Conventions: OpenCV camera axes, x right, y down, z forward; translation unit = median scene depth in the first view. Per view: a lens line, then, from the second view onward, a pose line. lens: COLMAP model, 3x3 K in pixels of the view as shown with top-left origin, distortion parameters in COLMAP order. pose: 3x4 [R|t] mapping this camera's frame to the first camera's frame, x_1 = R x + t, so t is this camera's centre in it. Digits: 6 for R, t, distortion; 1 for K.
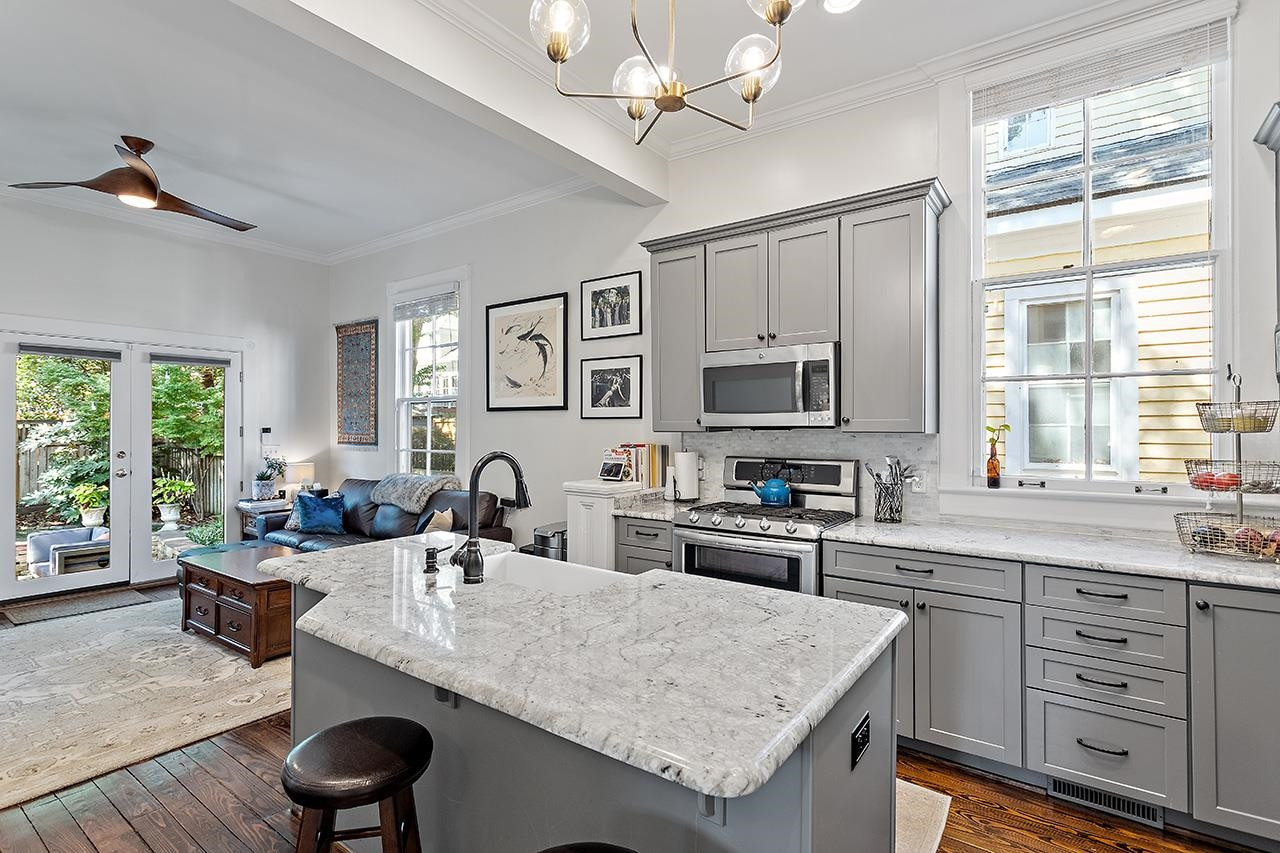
lens RADIAL K [[655.1, 0, 623.1], [0, 655.1, 426.7], [0, 0, 1]] dist [0.003401, 0.001887]
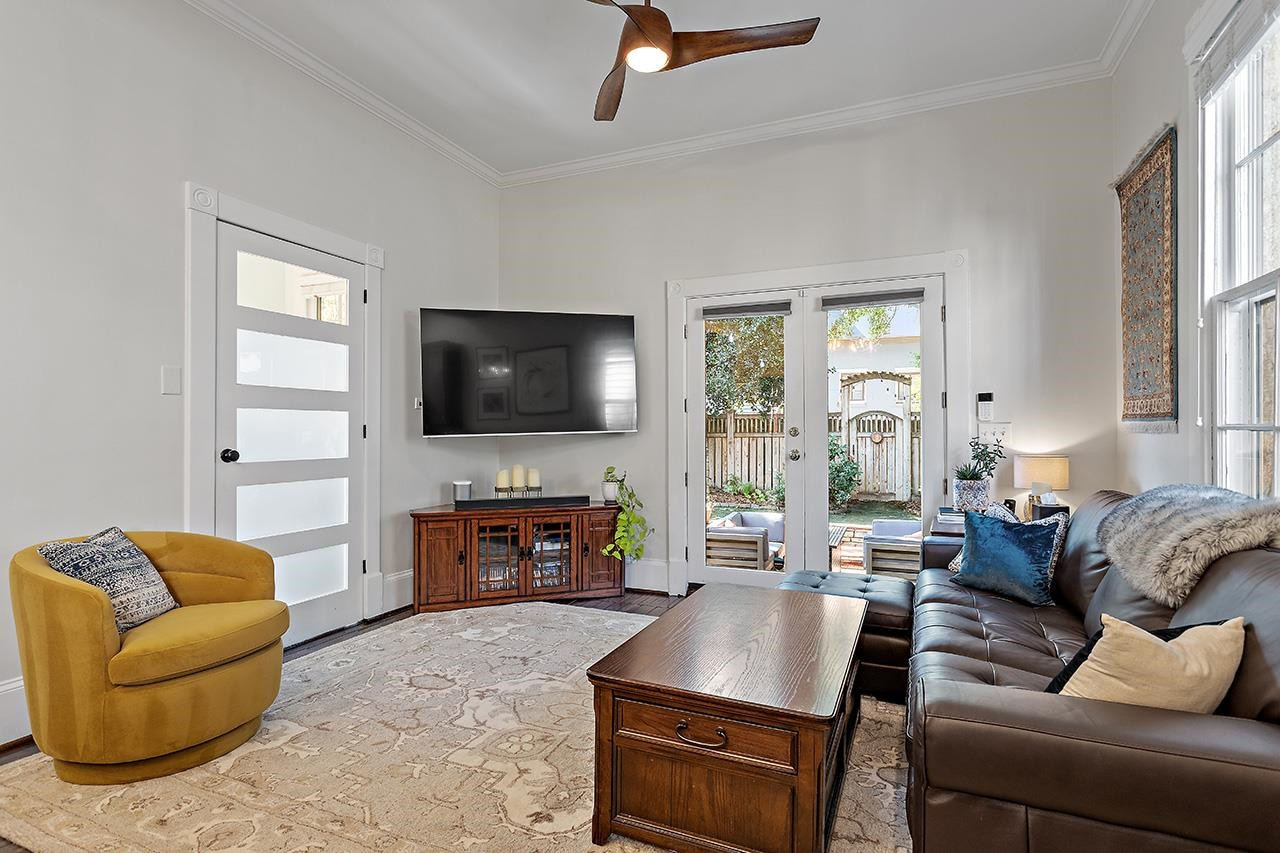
lens RADIAL K [[655.1, 0, 623.1], [0, 655.1, 426.7], [0, 0, 1]] dist [0.003401, 0.001887]
pose [[0.246231, -0.004855, -0.969199, -0.048433], [-0.000622, 0.999986, -0.005167, 0.037105], [0.969211, 0.001875, 0.246225, 0.558467]]
